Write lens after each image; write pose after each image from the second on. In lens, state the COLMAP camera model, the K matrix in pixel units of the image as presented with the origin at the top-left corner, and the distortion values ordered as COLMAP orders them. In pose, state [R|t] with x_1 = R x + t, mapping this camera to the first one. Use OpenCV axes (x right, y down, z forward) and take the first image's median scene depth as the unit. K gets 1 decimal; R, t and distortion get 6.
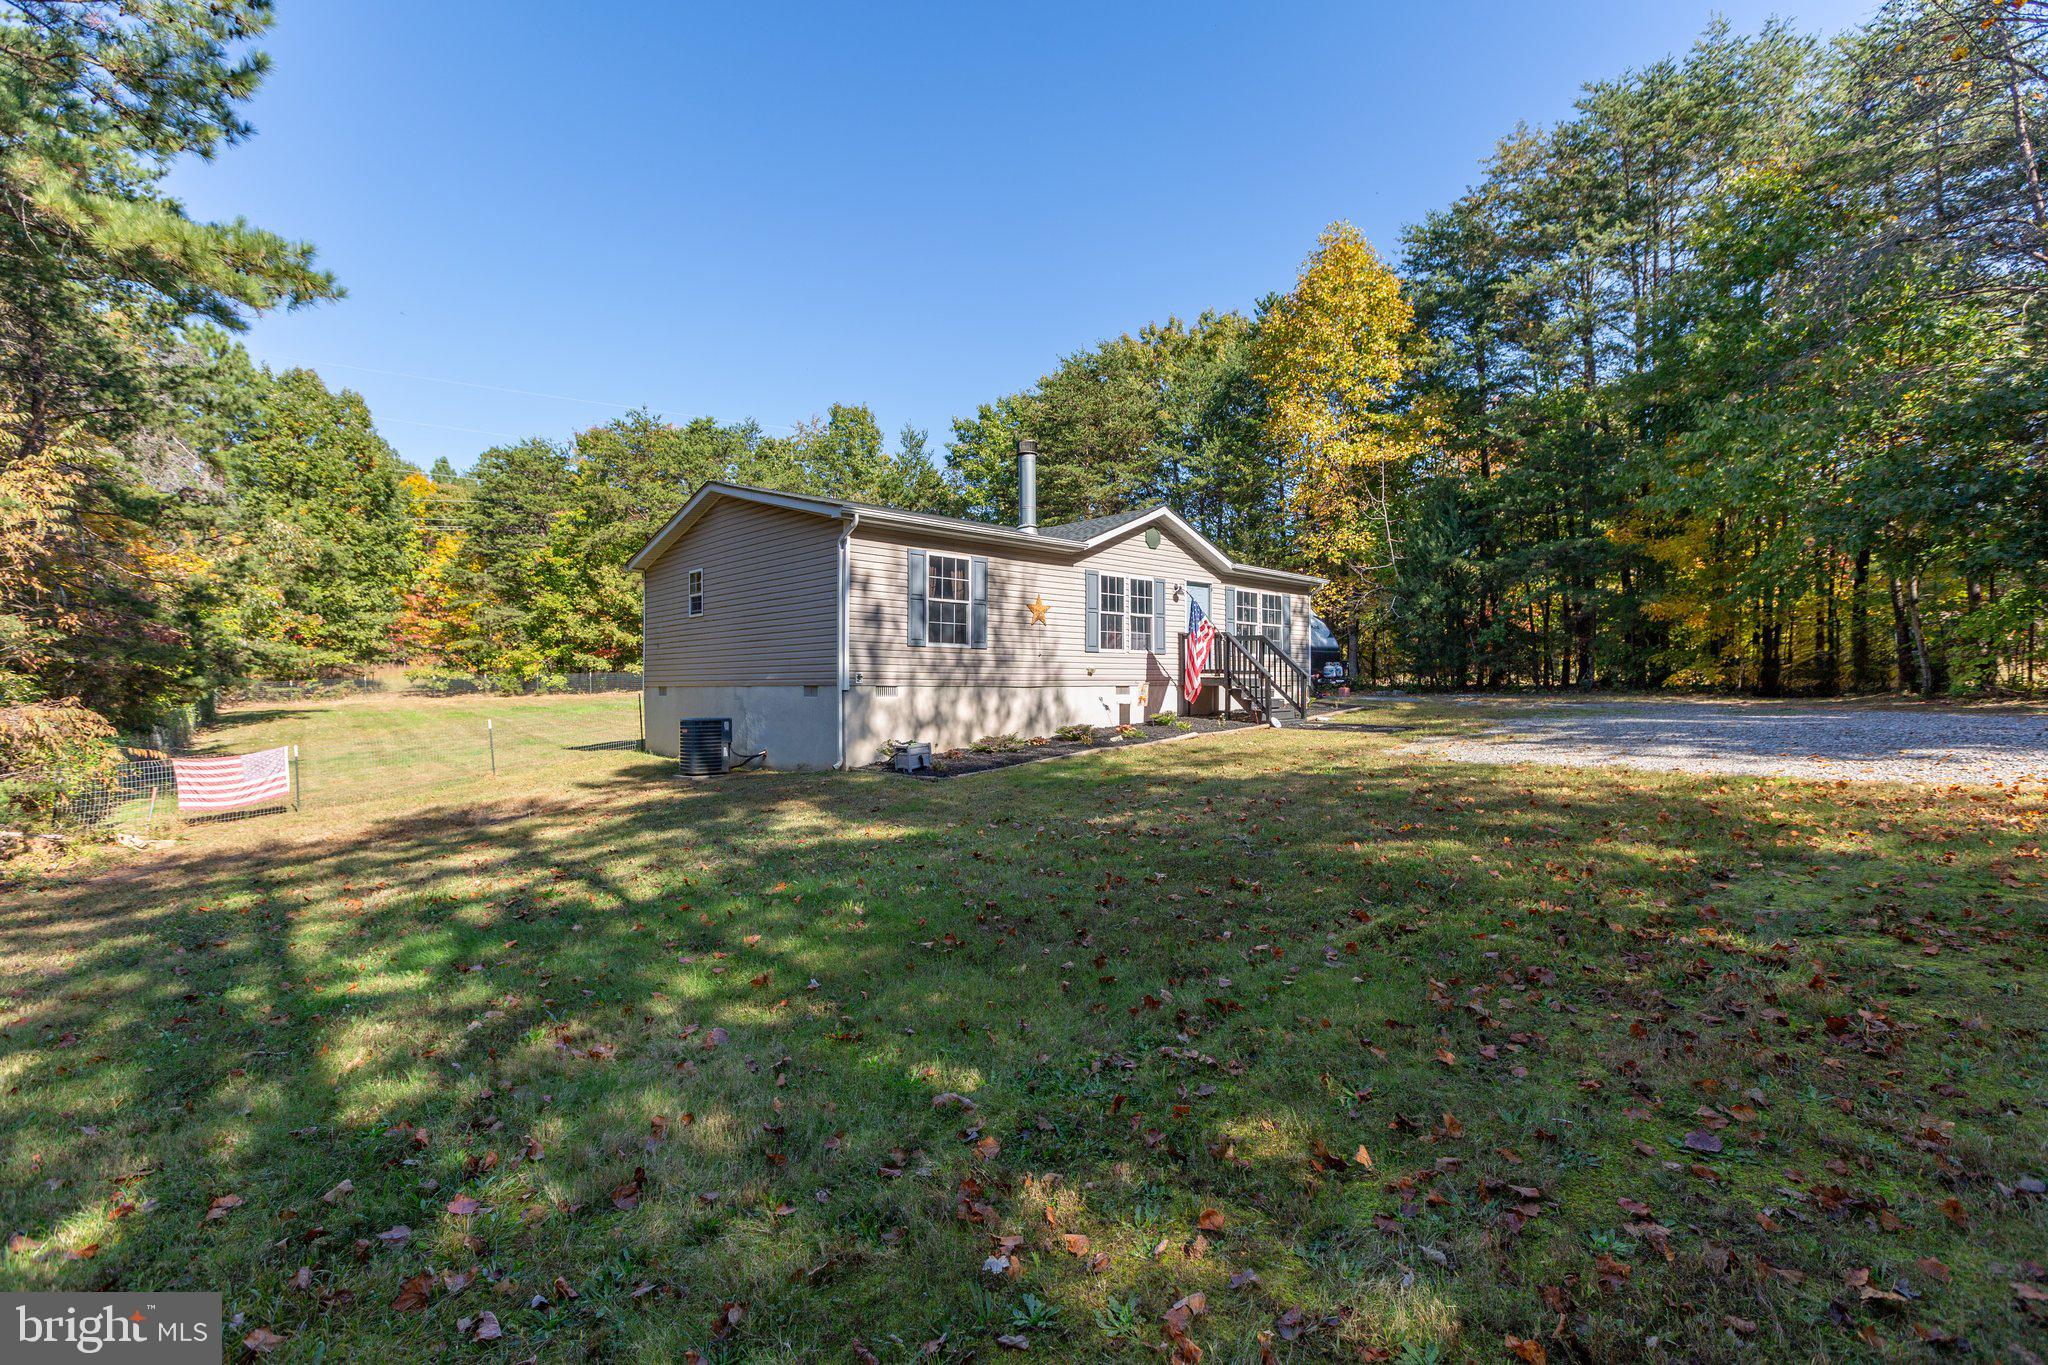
lens RADIAL K [[934.8, 0, 1022.9], [0, 934.8, 678.5], [0, 0, 1]] dist [0.000931, -0.001009]
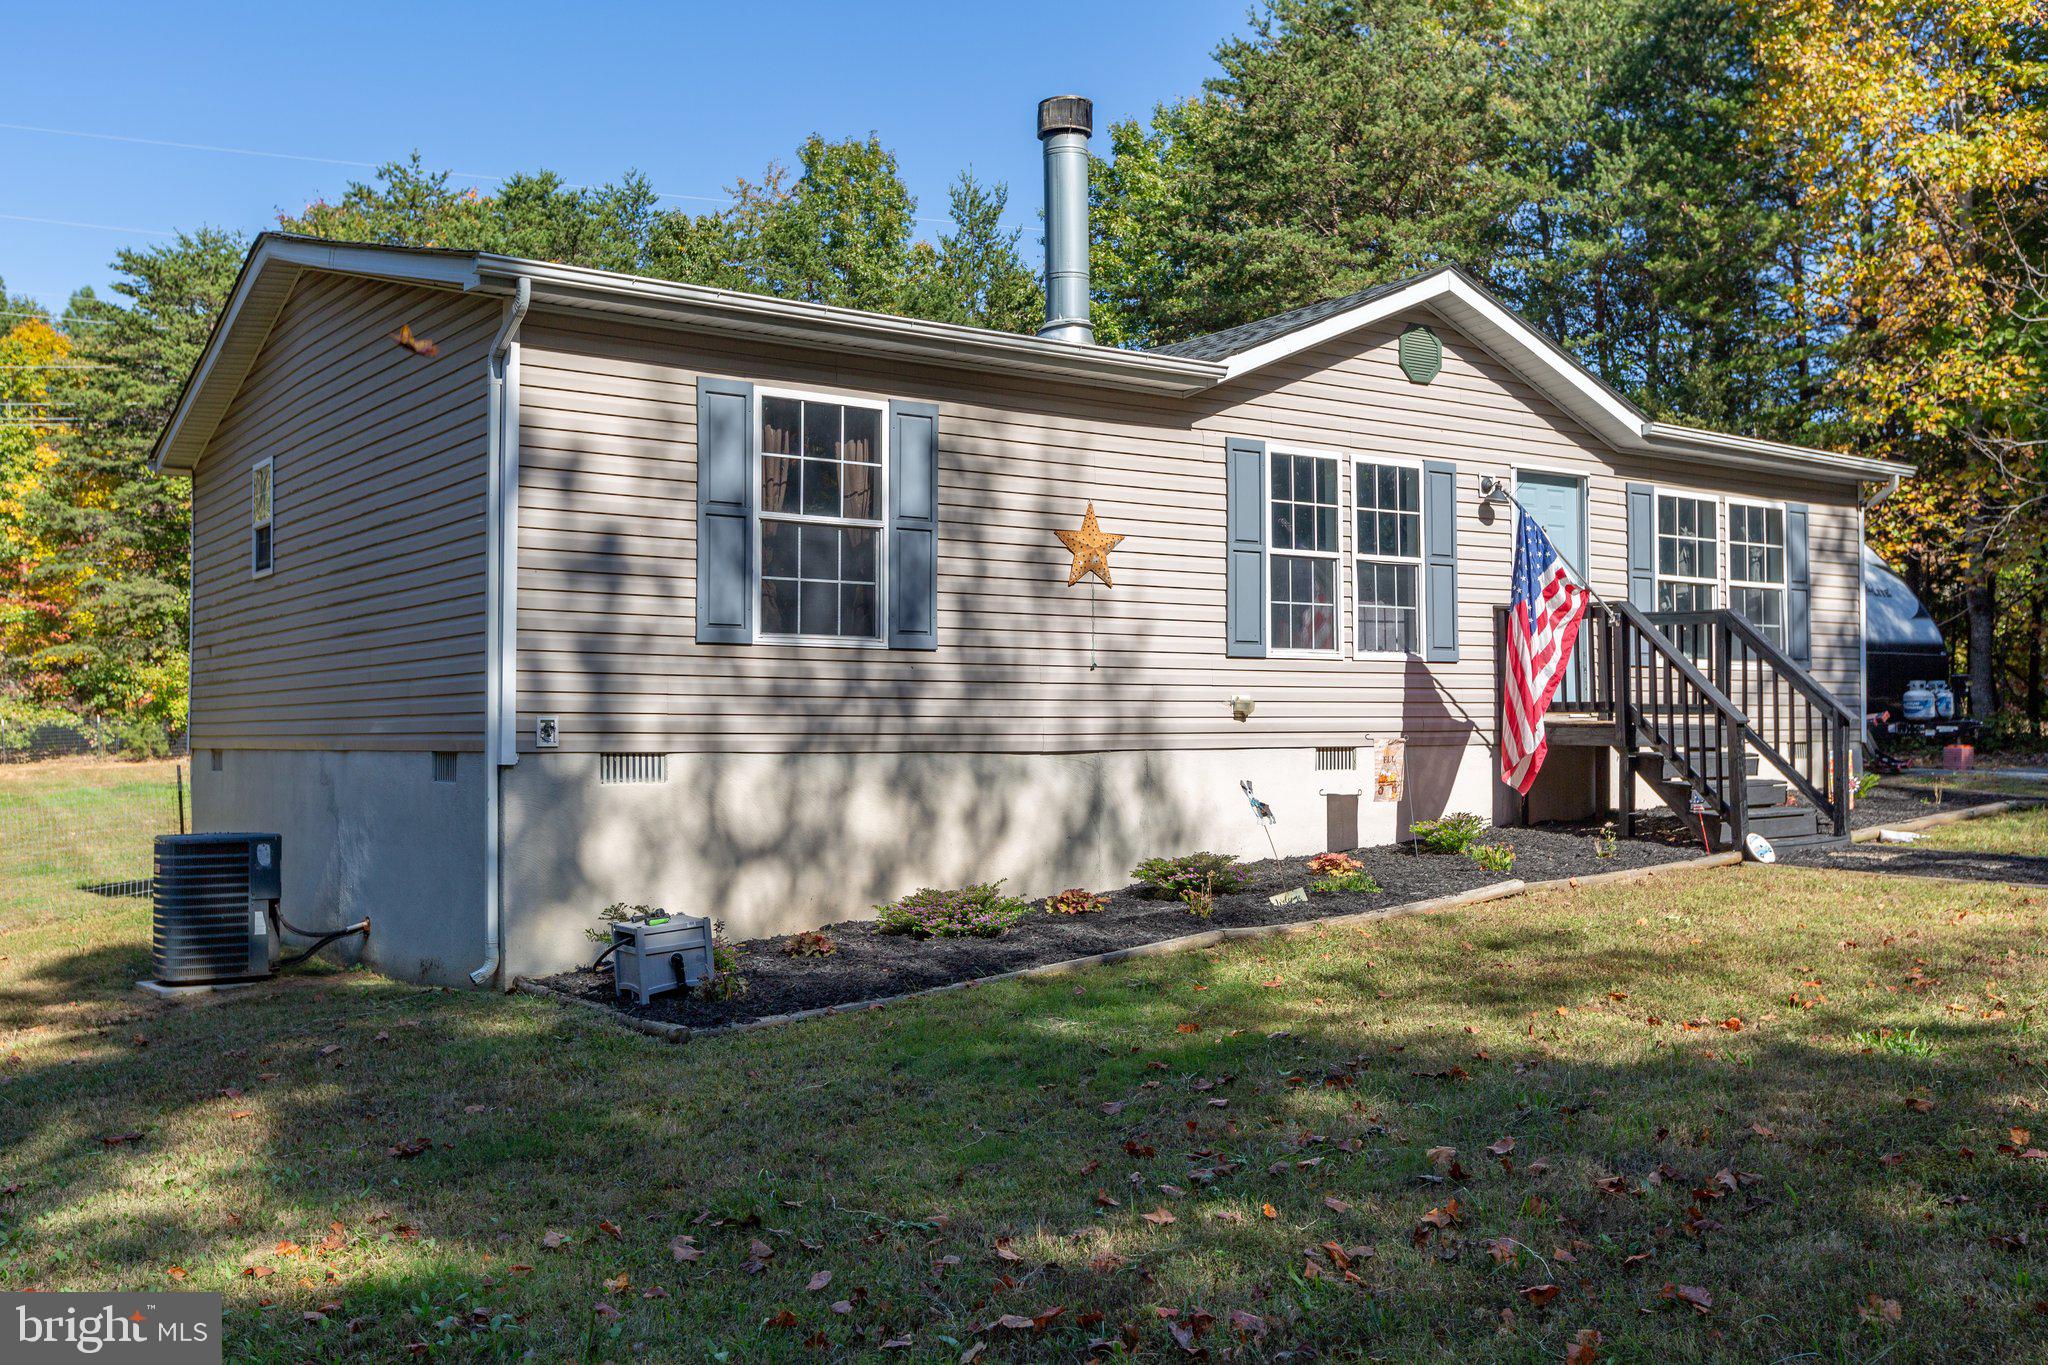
lens RADIAL K [[1899.1, 0, 1023.1], [0, 1899.1, 682.8], [0, 0, 1]] dist [-0.001359, 0.000000]
pose [[0.991897, -0.005400, -0.126928, 0.084345], [0.003049, 0.999820, -0.018712, -0.004256], [0.127006, 0.018174, 0.991735, 0.242698]]
